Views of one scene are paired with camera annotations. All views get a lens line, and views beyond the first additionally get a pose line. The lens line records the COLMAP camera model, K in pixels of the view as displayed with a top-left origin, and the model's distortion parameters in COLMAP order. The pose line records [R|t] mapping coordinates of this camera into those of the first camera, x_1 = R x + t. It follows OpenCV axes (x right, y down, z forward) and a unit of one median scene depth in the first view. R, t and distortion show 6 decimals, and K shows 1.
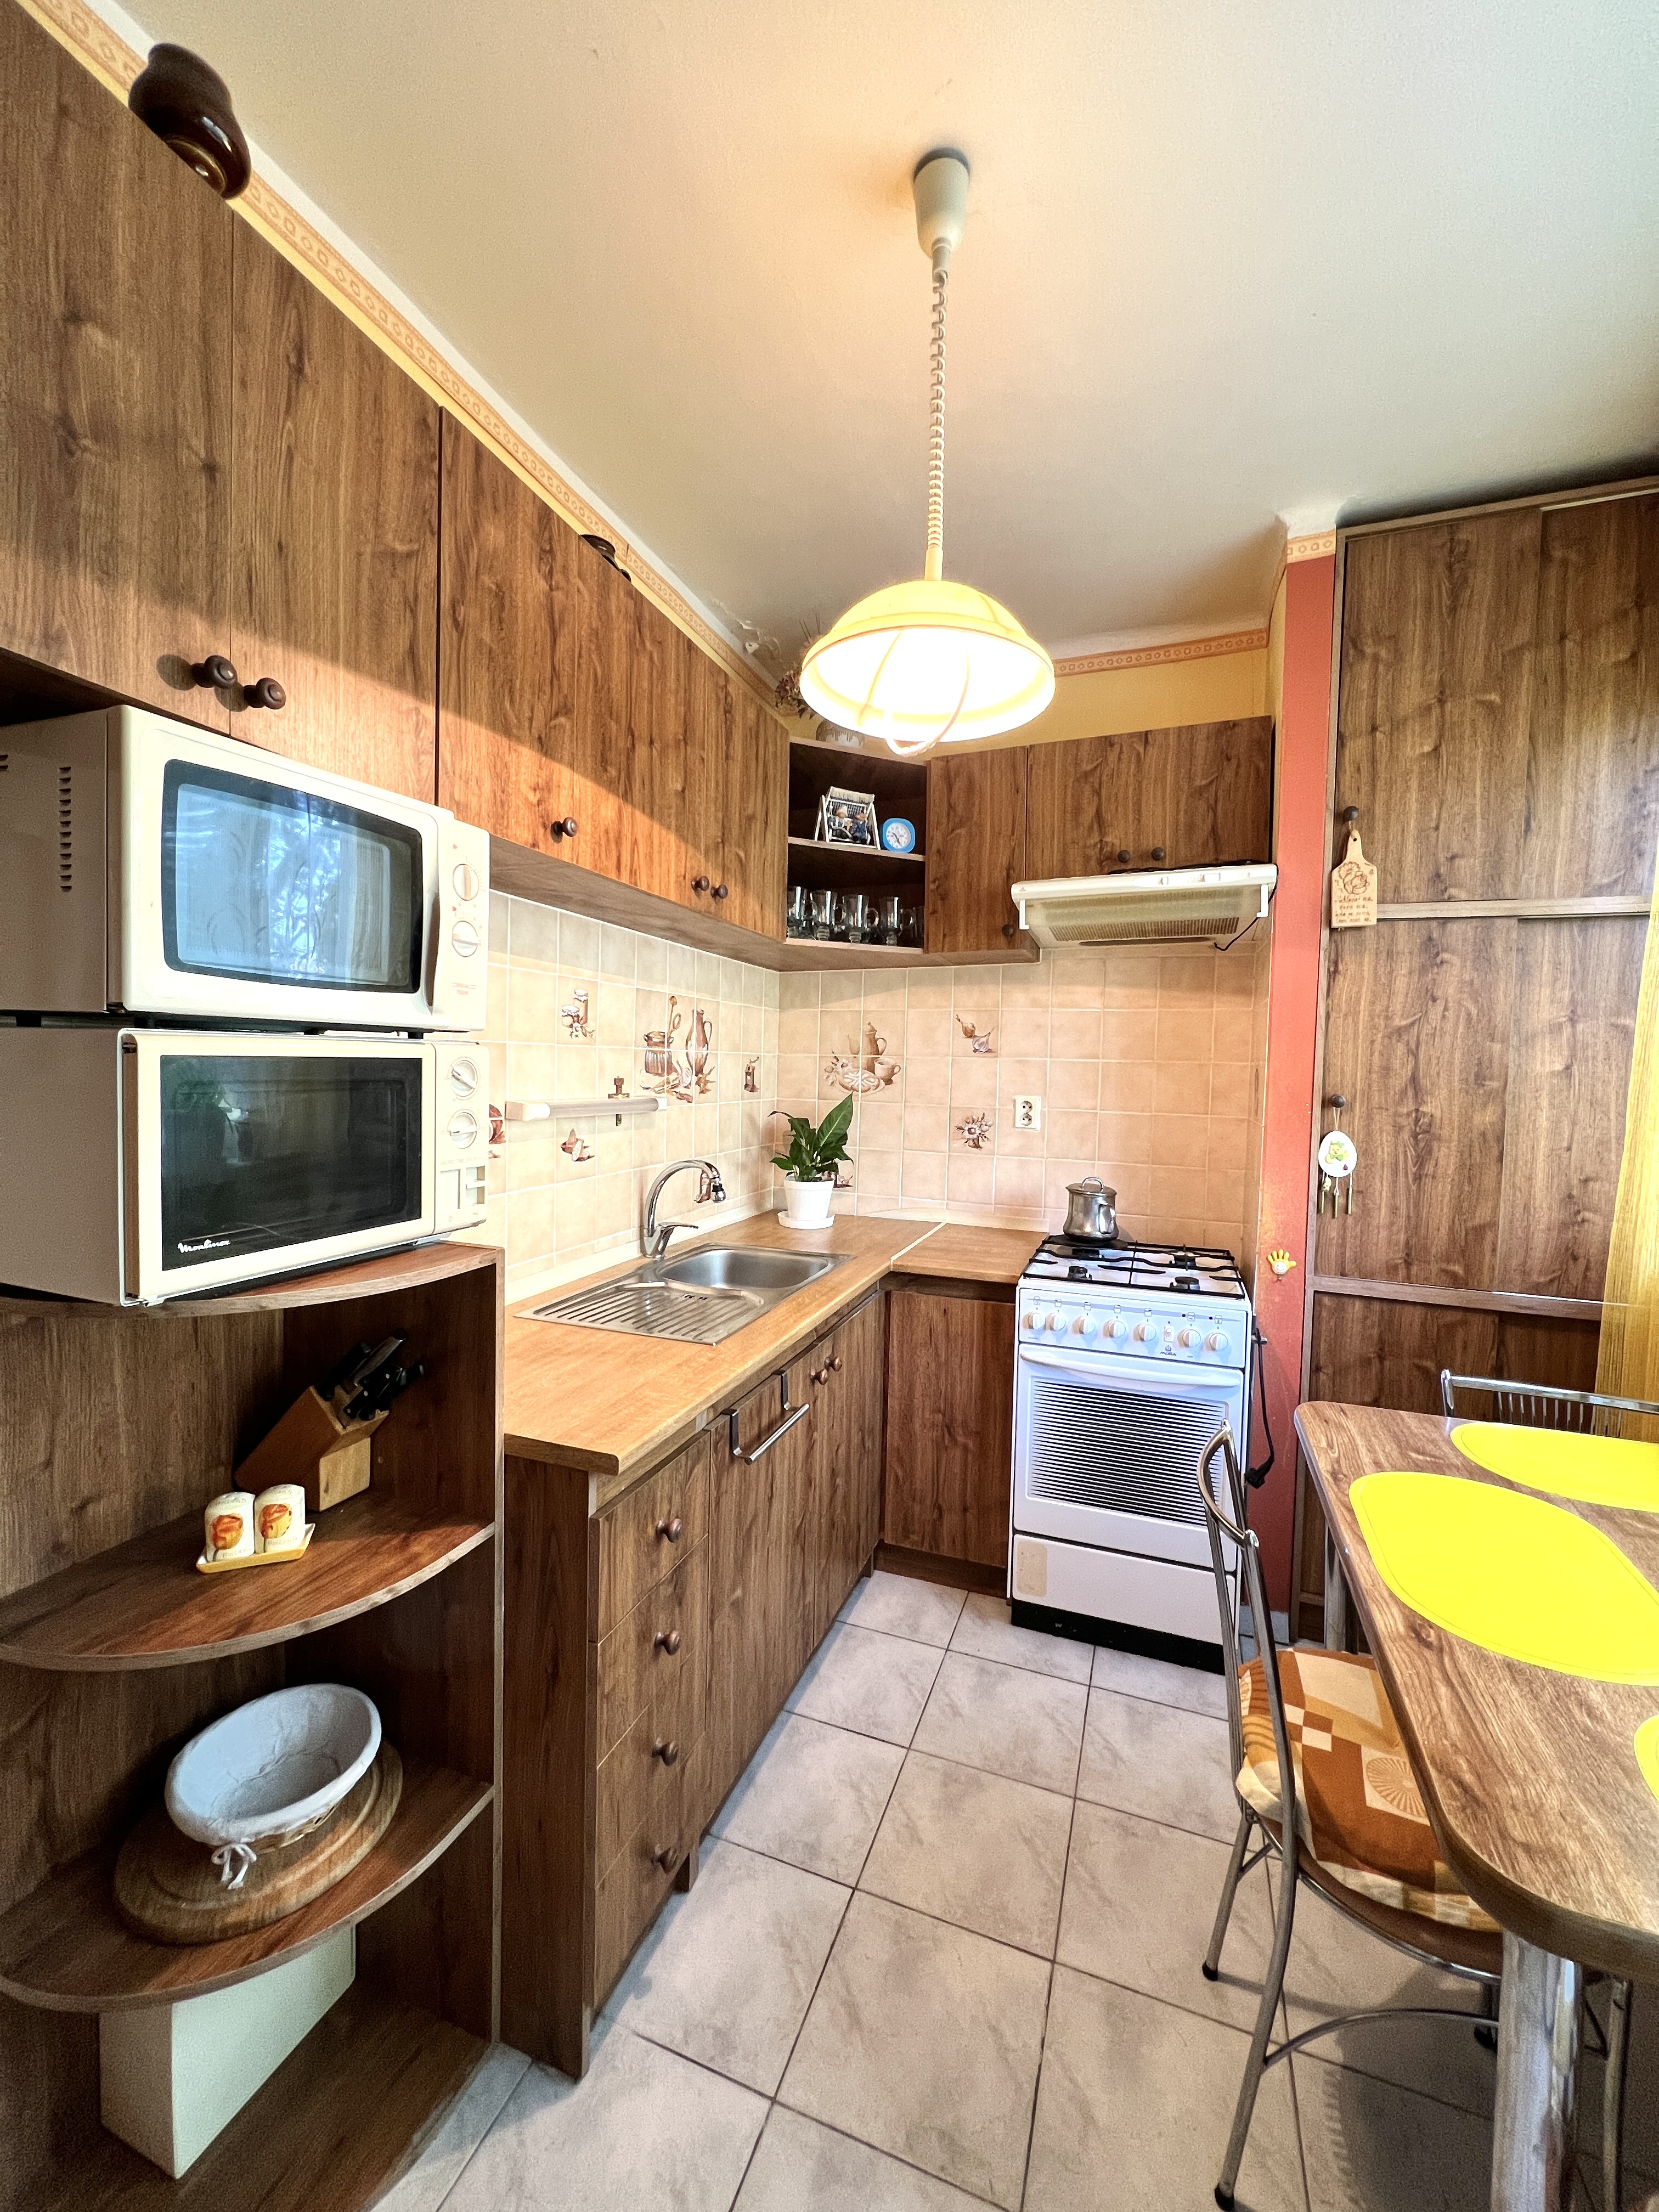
lens RADIAL K [[882.0, 0, 834.7], [0, 882.0, 1098.7], [0, 0, 1]] dist [-0.000044, 0.000376]
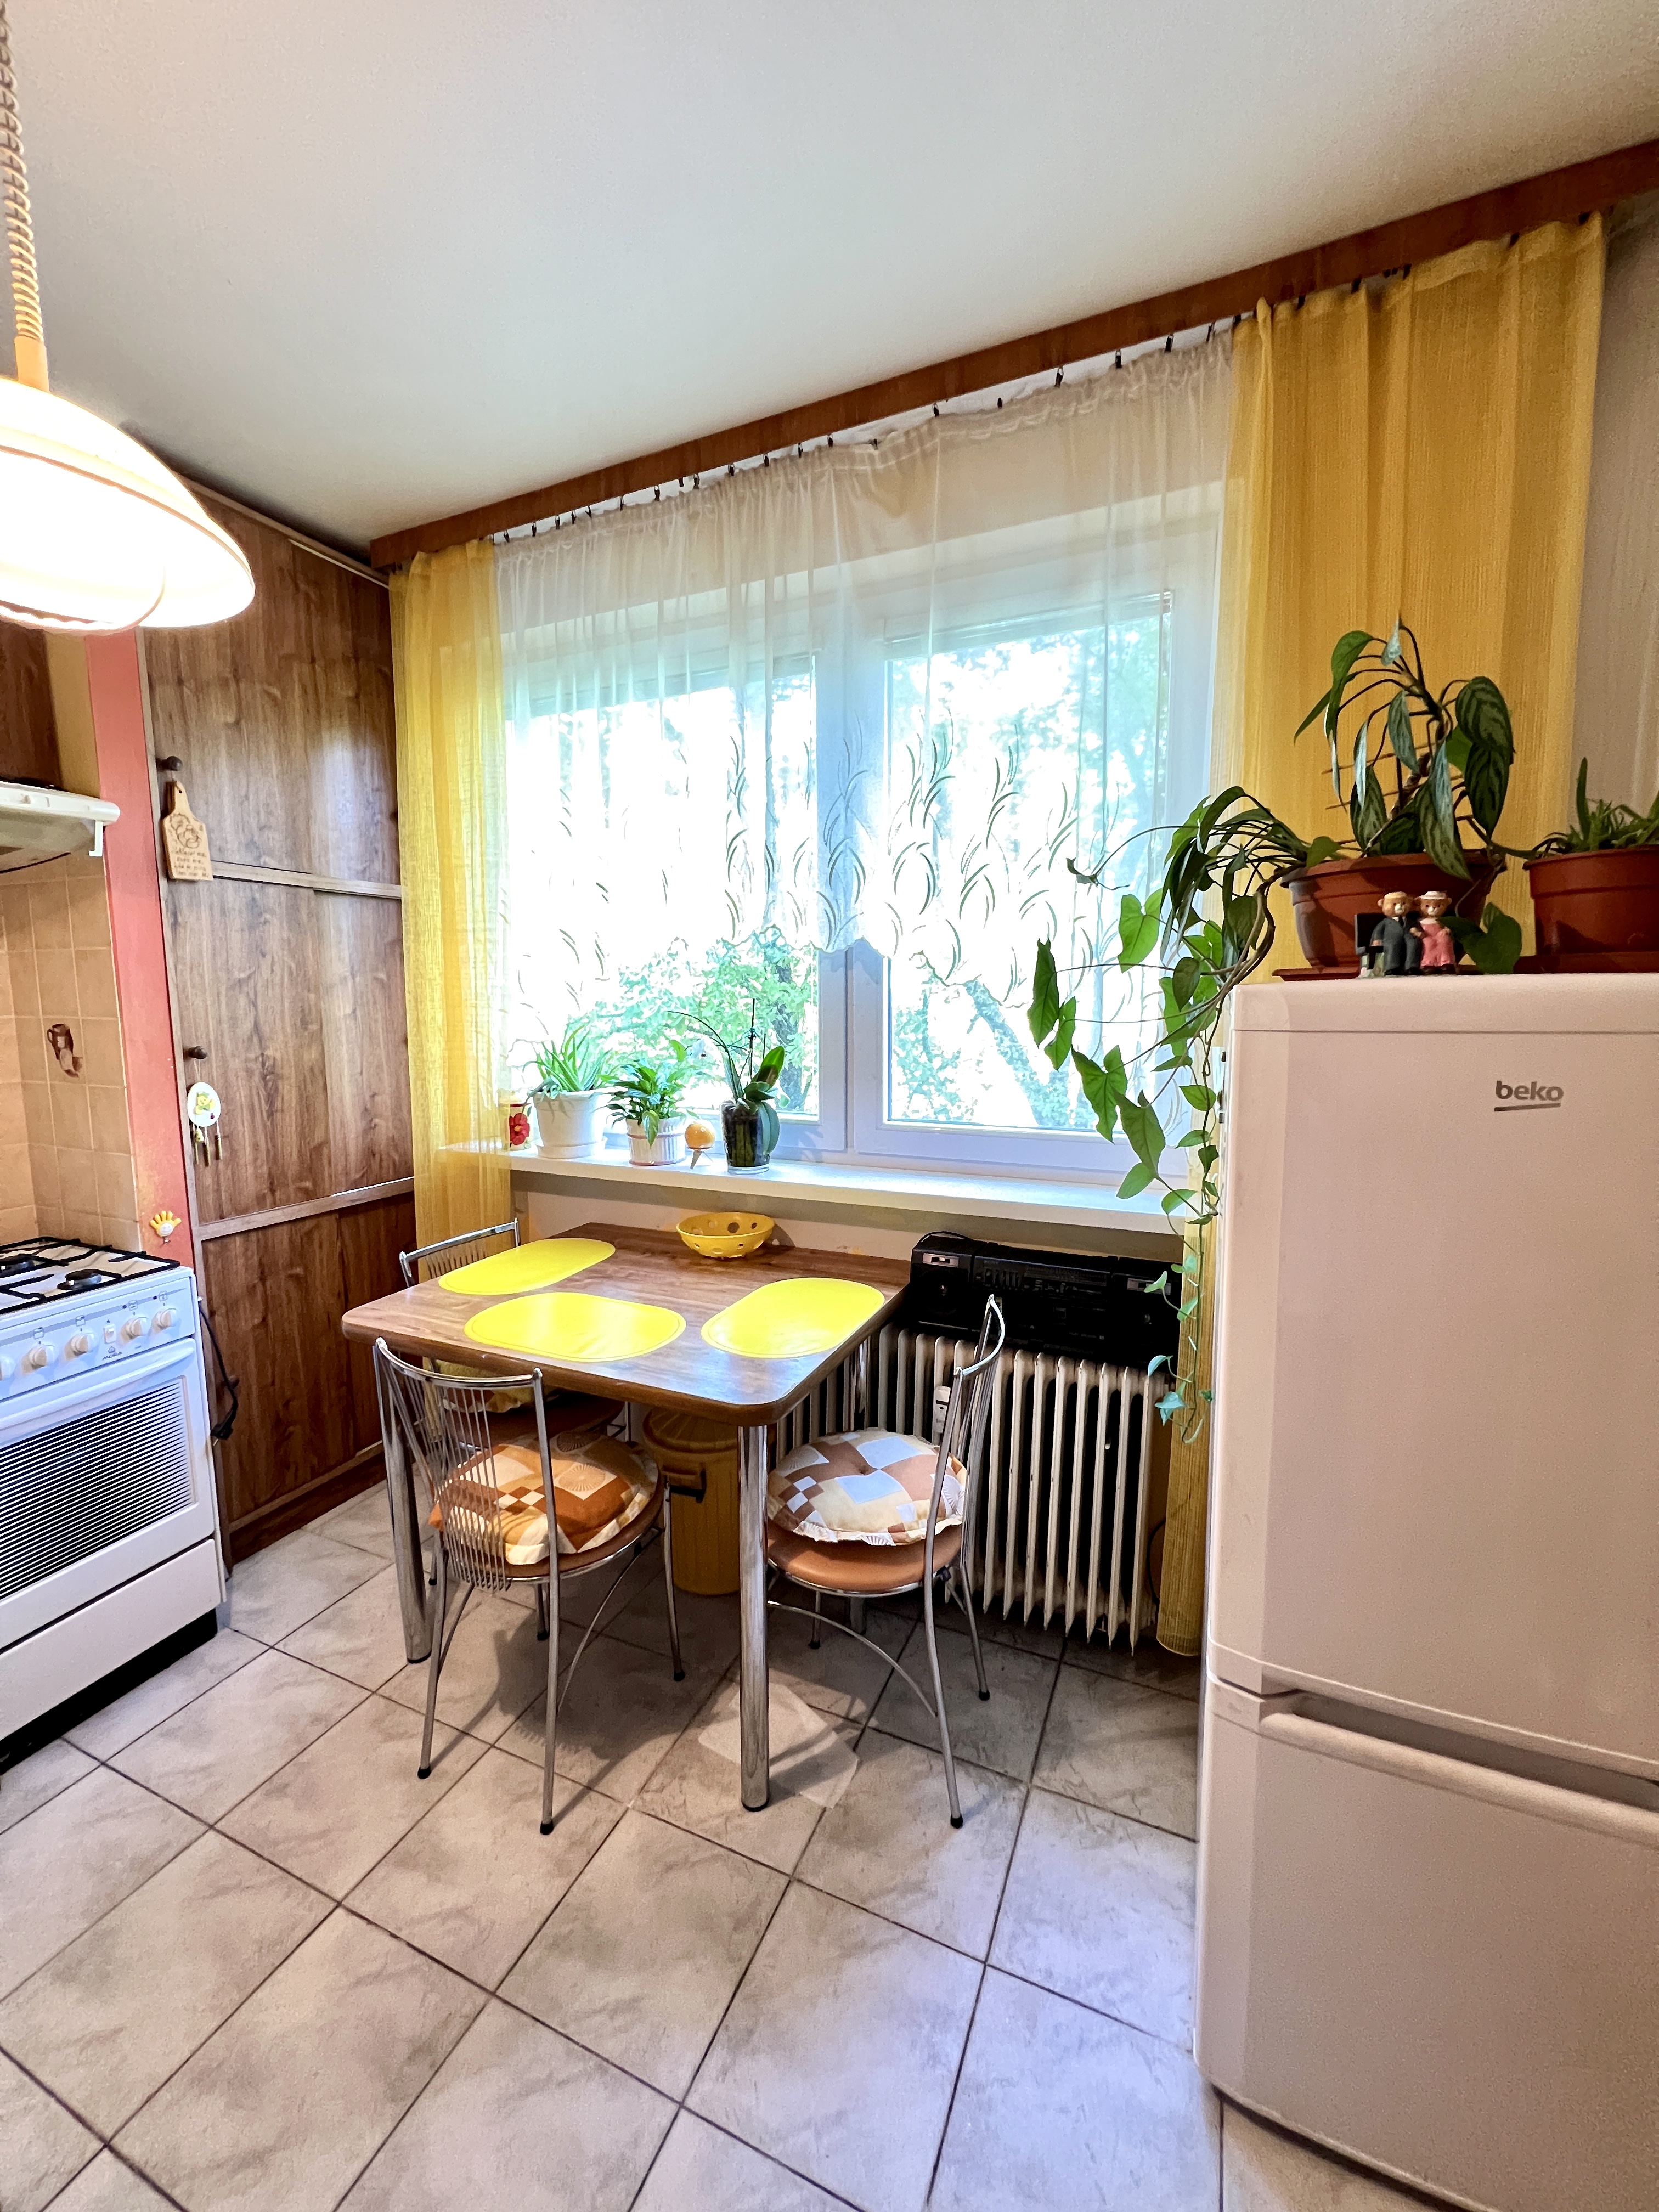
lens RADIAL K [[882.0, 0, 834.7], [0, 882.0, 1098.7], [0, 0, 1]] dist [-0.000044, 0.000376]
pose [[0.056630, -0.143143, 0.988081, -0.414381], [0.047088, 0.988950, 0.140570, -0.055118], [-0.997284, 0.038566, 0.062745, 0.212467]]
